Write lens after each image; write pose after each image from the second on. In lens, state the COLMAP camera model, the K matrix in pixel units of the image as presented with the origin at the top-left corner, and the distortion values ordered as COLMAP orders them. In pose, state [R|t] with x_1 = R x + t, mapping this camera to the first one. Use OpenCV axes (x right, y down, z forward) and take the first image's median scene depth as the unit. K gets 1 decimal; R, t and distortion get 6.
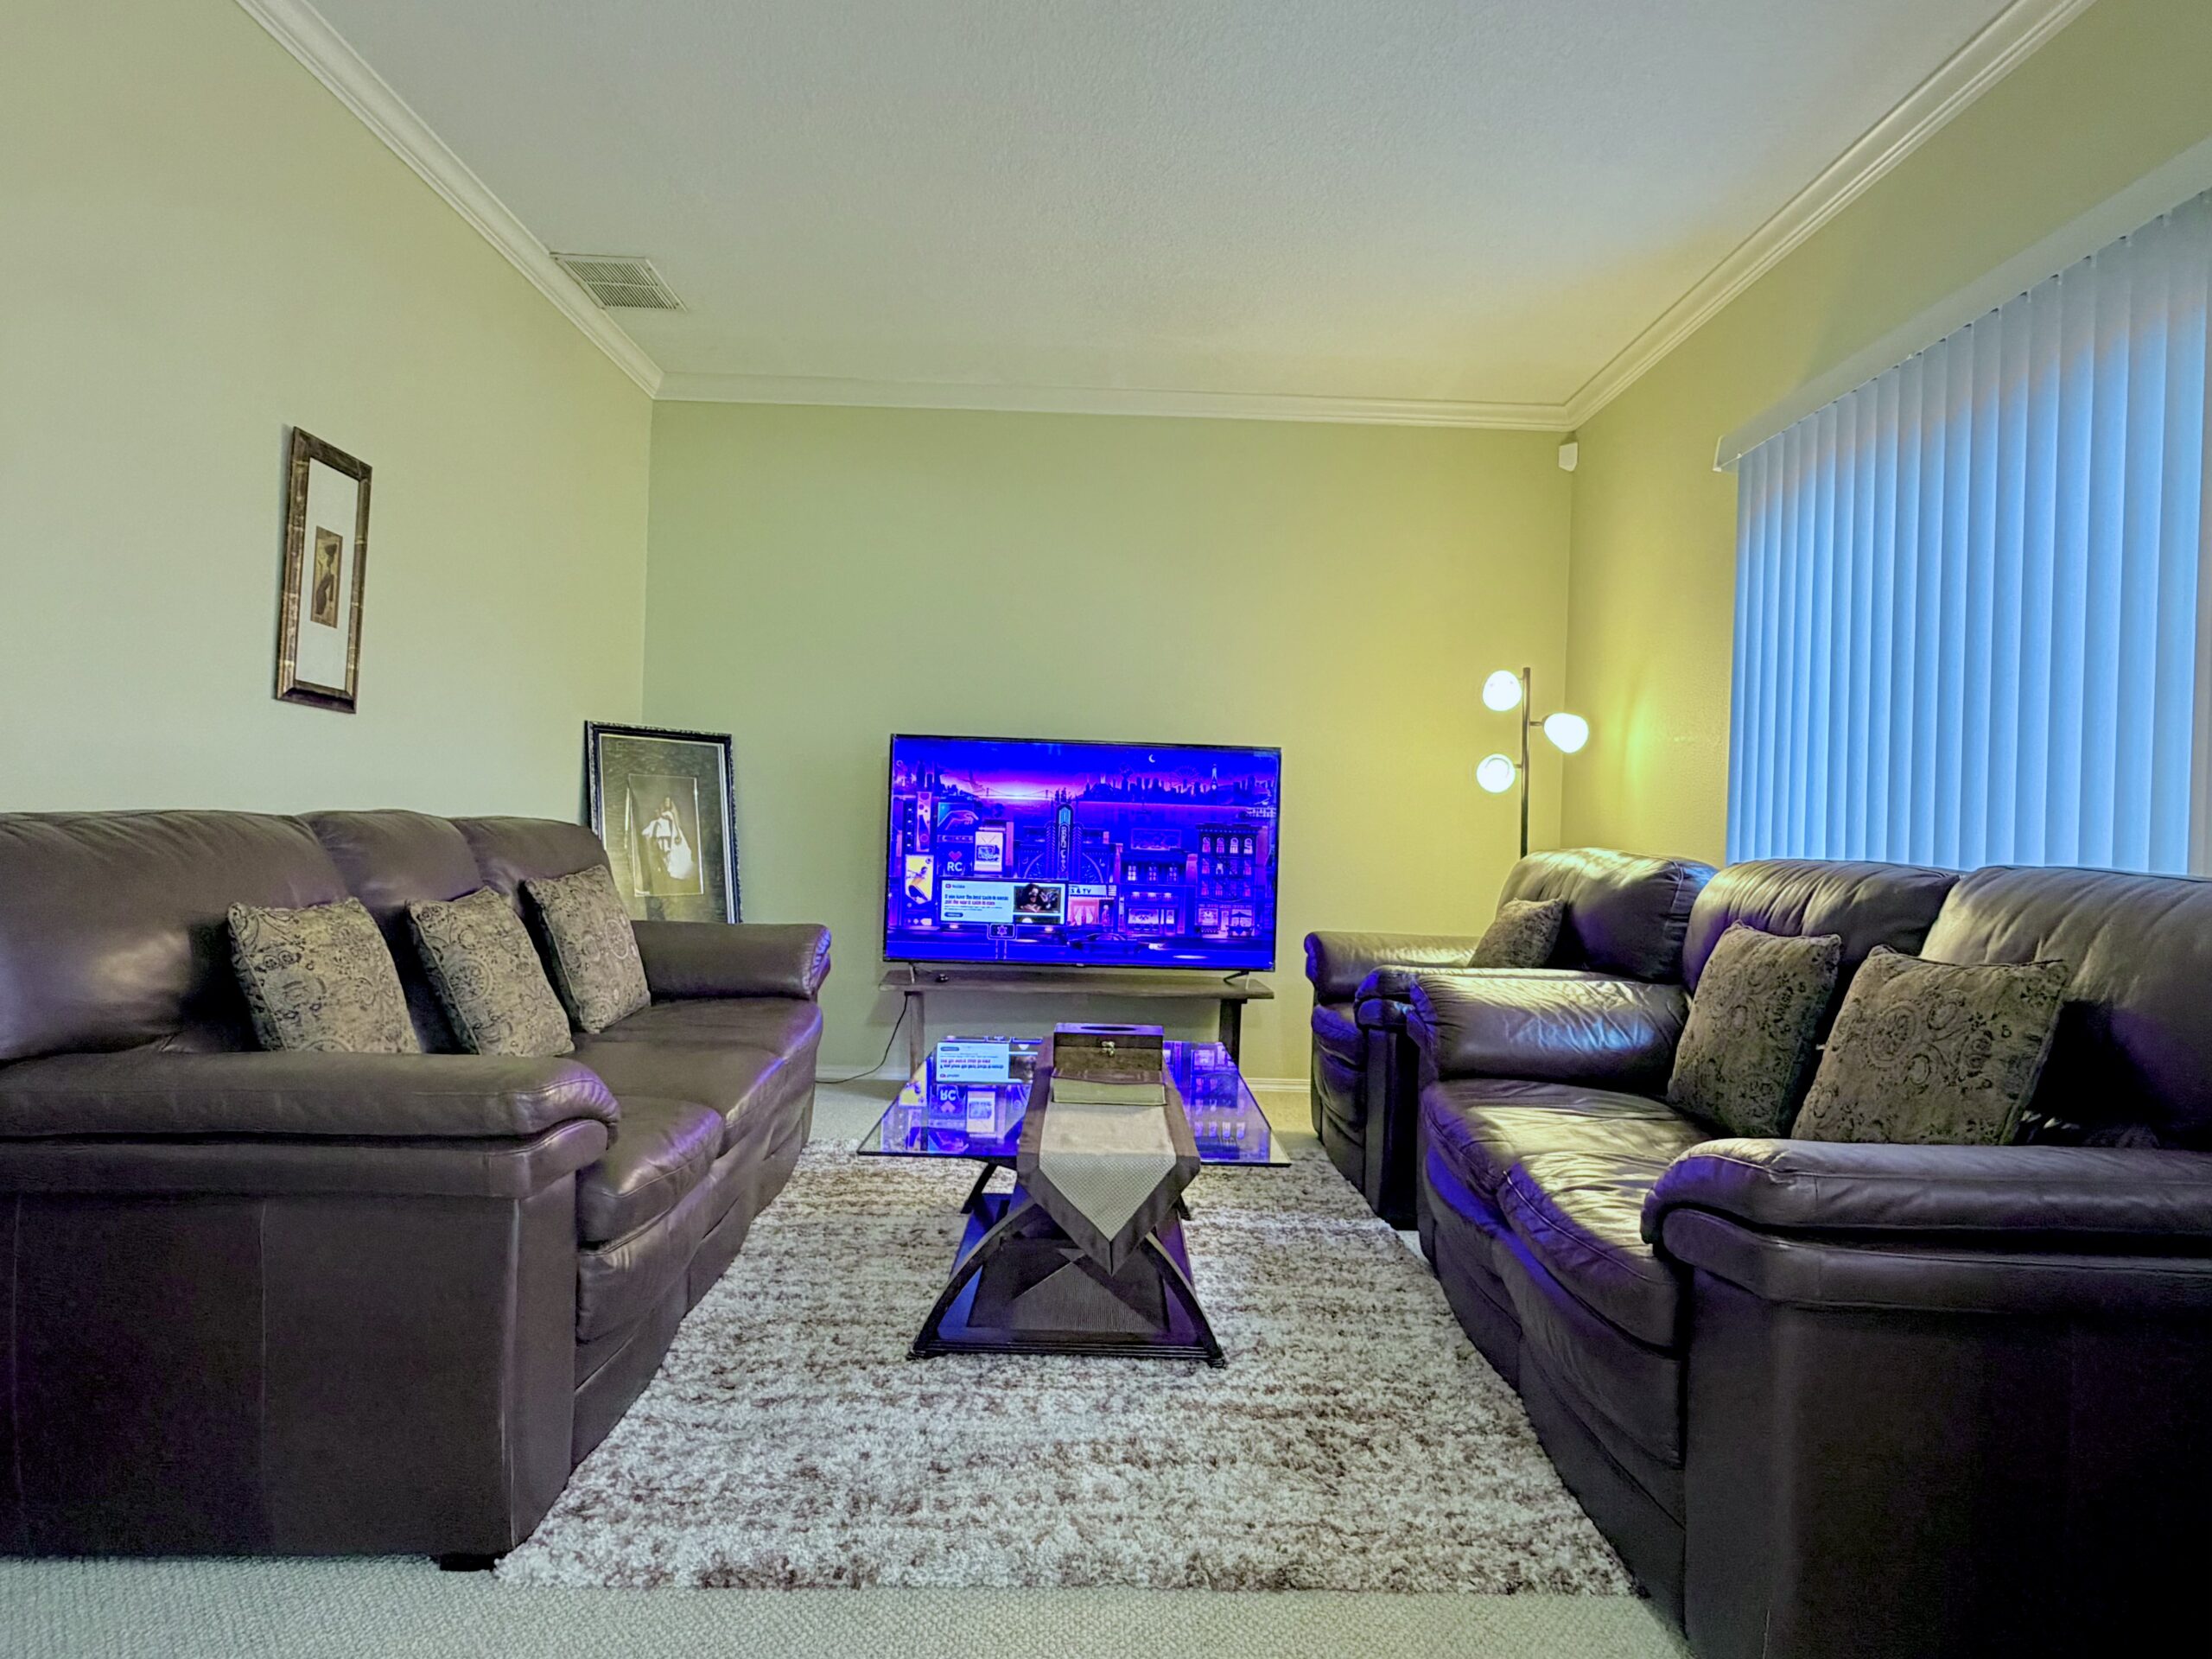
lens RADIAL K [[1250.9, 0, 1104.7], [0, 1250.9, 827.3], [0, 0, 1]] dist [-0.002089, -0.000304]
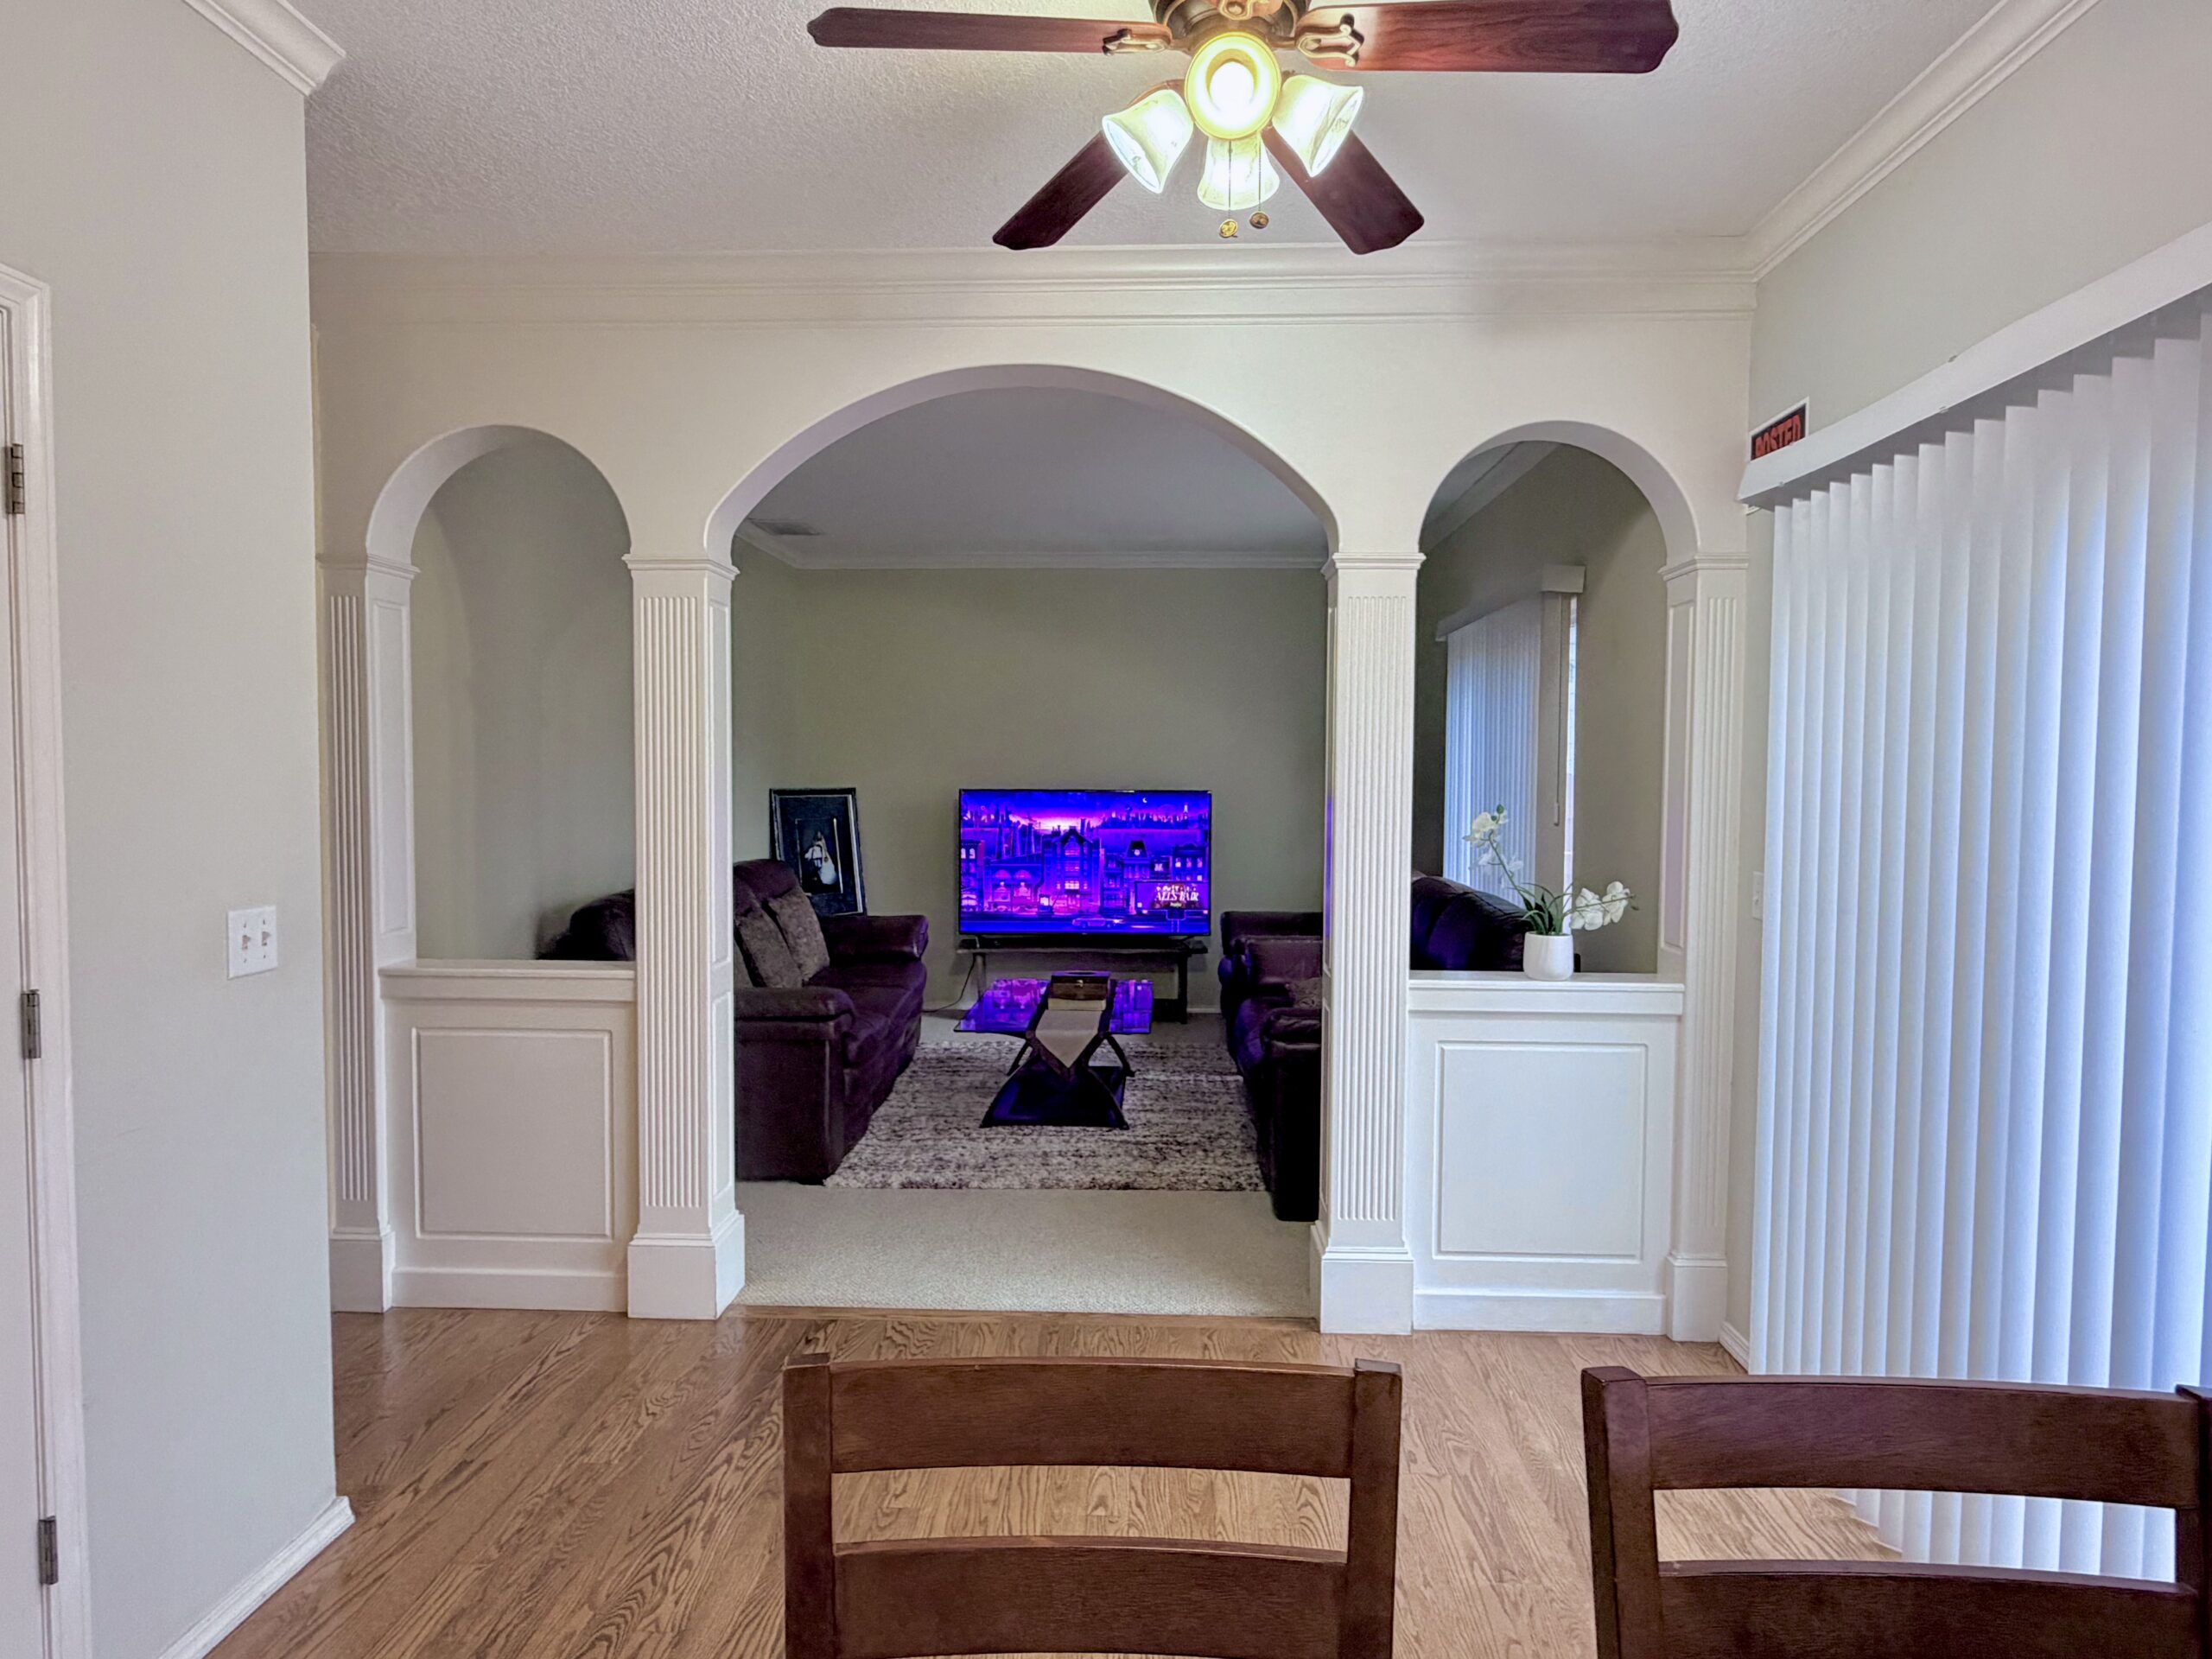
lens RADIAL K [[1278.7, 0, 1106.0], [0, 1278.7, 829.5], [0, 0, 1]] dist [-0.000373, 0.000191]
pose [[0.998331, -0.024599, -0.052247, 0.210888], [0.026928, 0.998653, 0.044357, -0.200168], [0.051085, -0.045690, 0.997649, -1.305032]]
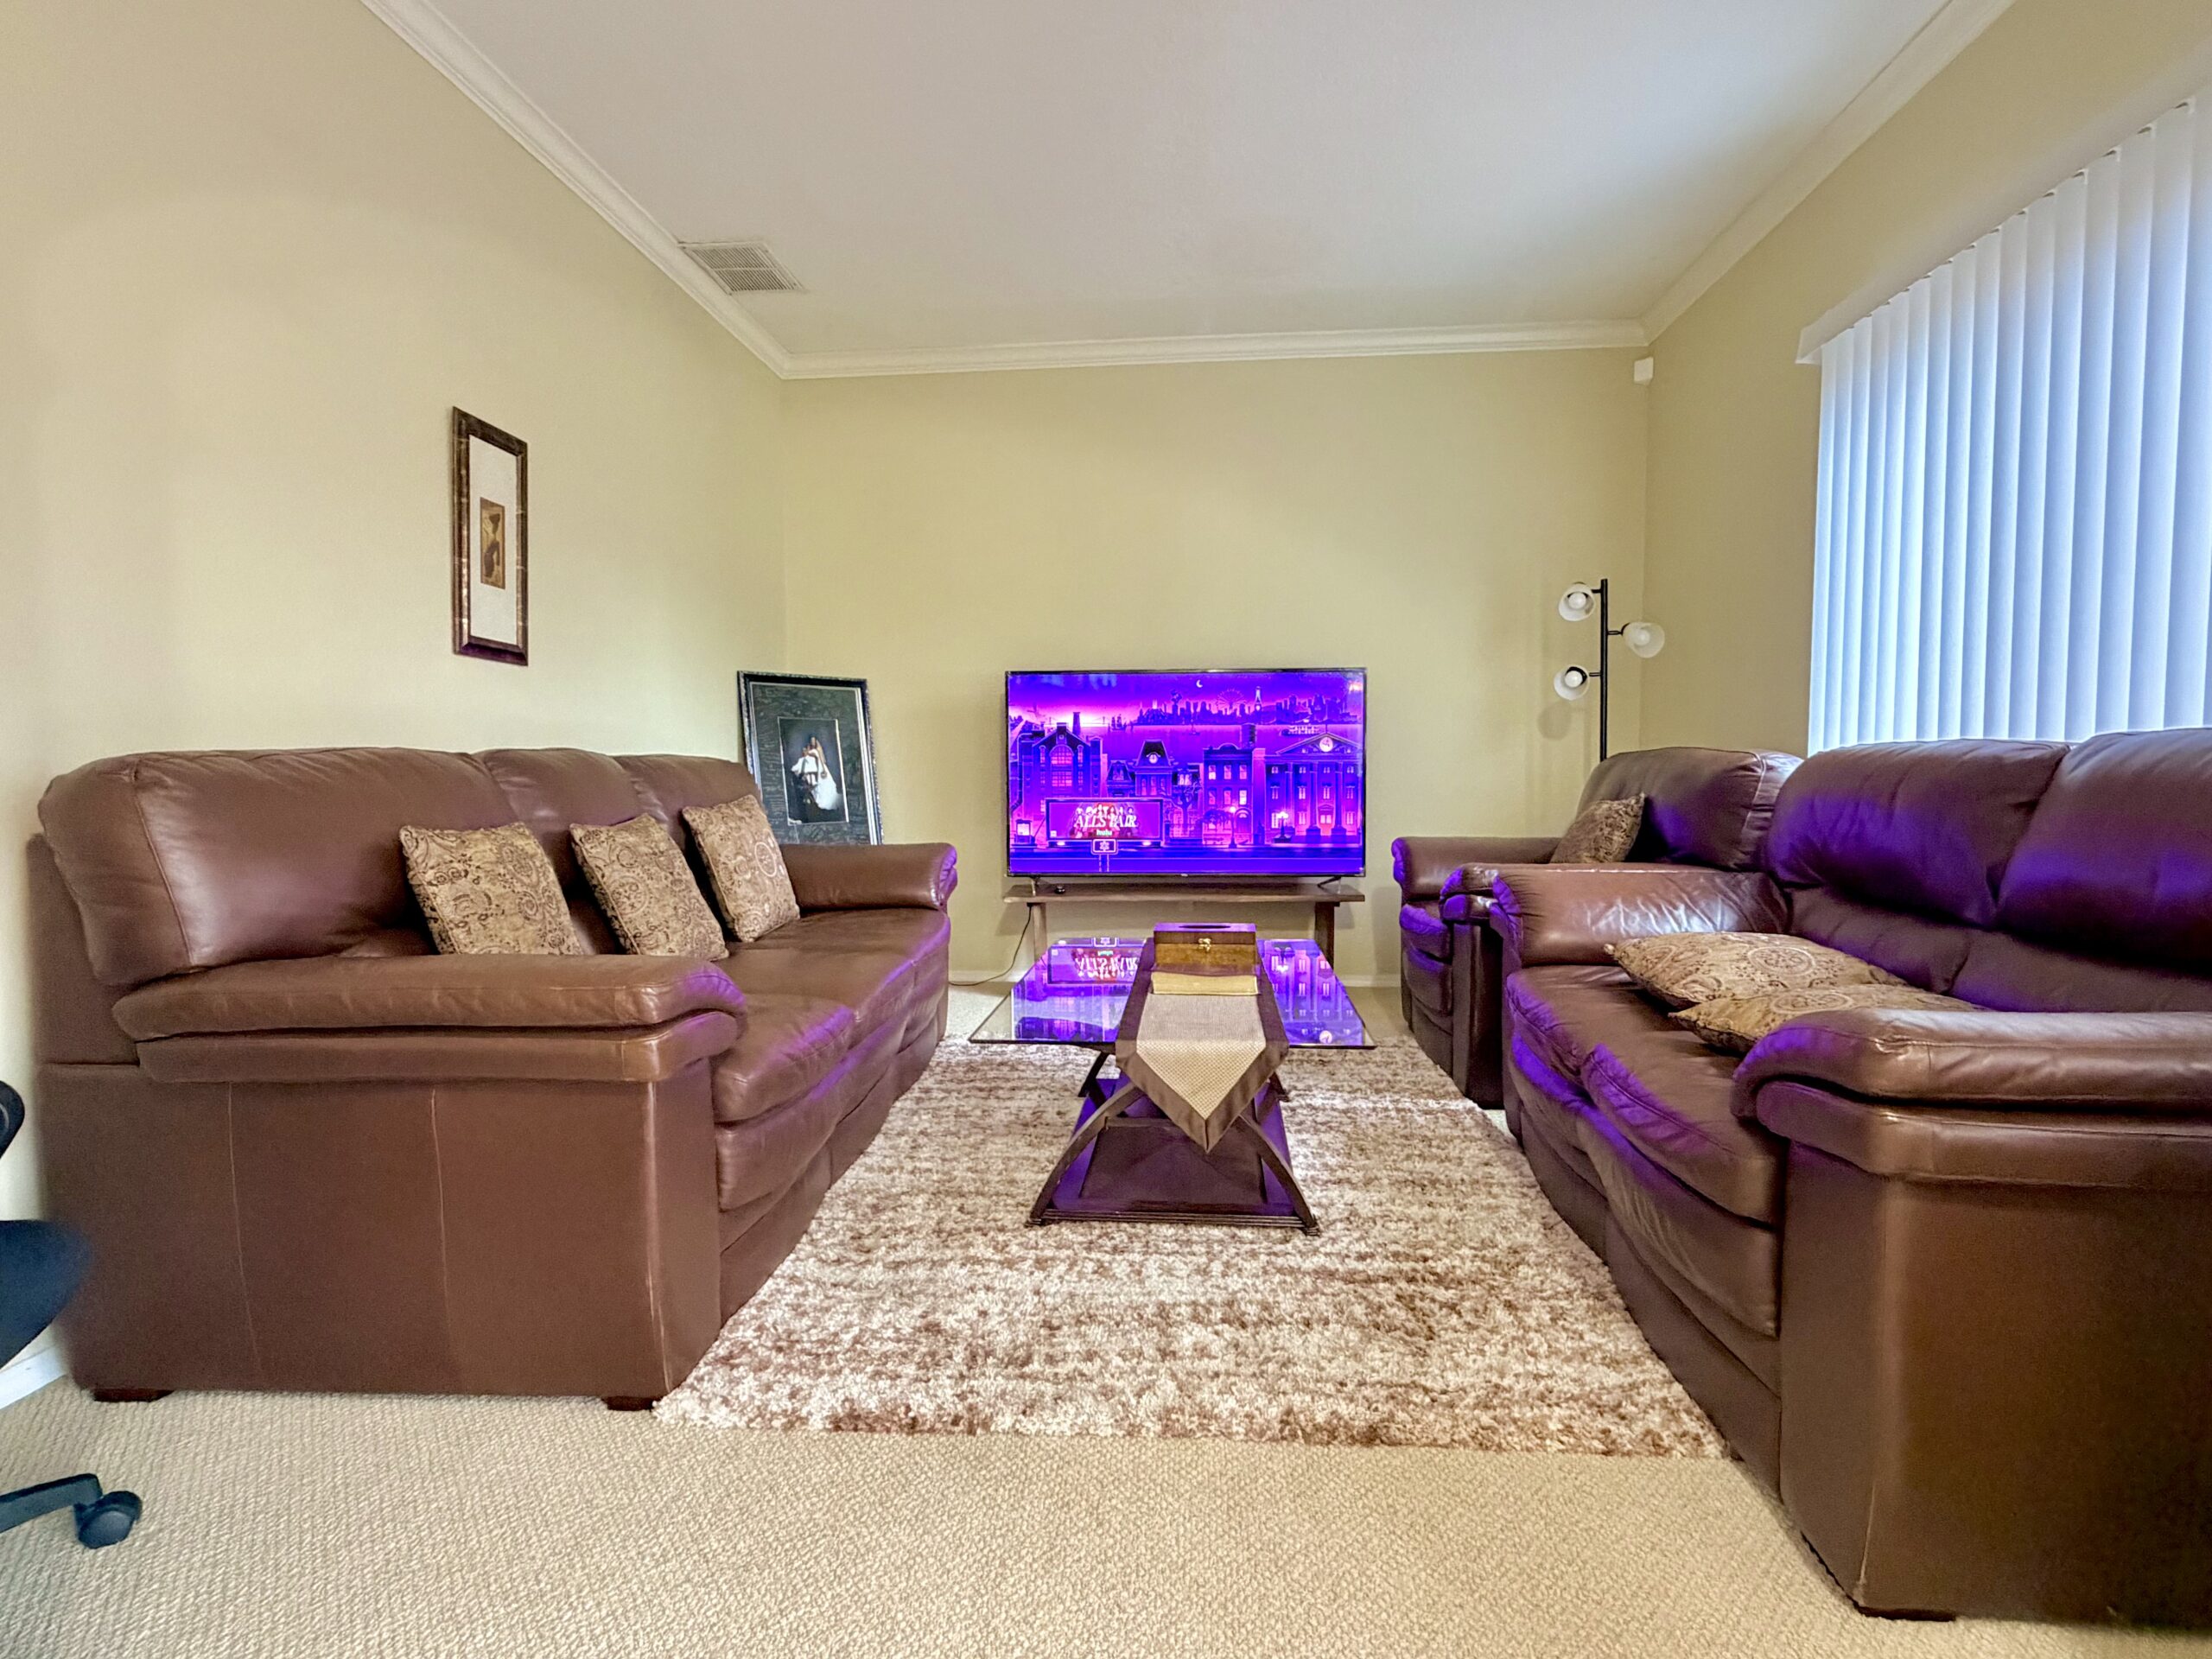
lens RADIAL K [[1101.3, 0, 1106.0], [0, 1101.3, 829.5], [0, 0, 1]] dist [-0.001695, -0.000631]
pose [[0.994382, -0.031615, -0.101015, 0.024132], [0.037406, 0.997732, 0.055964, 0.029994], [0.099017, -0.059428, 0.993310, 0.077752]]
